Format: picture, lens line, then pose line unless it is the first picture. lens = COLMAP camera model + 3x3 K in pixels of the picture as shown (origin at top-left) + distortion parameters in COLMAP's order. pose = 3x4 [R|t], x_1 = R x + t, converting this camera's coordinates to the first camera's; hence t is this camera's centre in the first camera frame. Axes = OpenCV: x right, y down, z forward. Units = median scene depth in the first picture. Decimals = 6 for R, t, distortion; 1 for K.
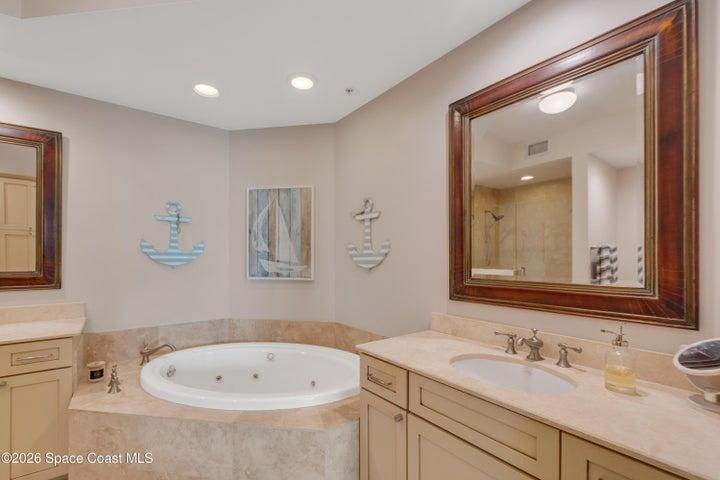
lens RADIAL K [[315.6, 0, 345.2], [0, 315.6, 248.5], [0, 0, 1]] dist [0.000980, -0.000209]
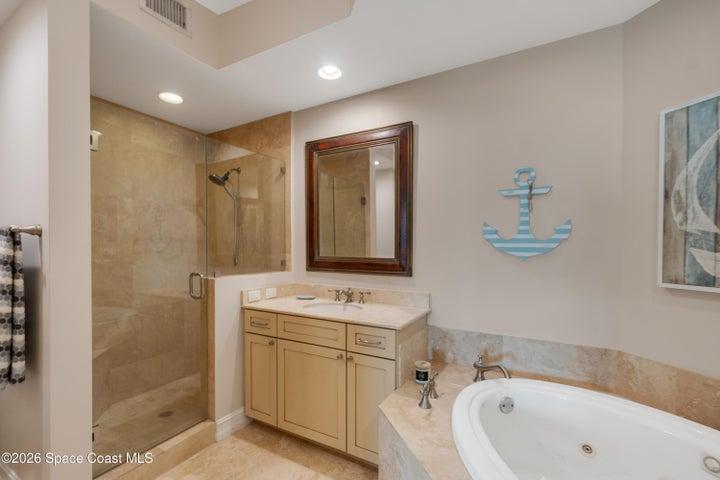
lens RADIAL K [[324.0, 0, 352.7], [0, 324.0, 251.3], [0, 0, 1]] dist [0.001107, 0.000021]
pose [[0.393188, 0.012659, -0.919371, -0.018638], [0.024897, 0.999392, 0.024408, 0.014323], [0.919121, -0.032487, 0.392634, 0.361747]]
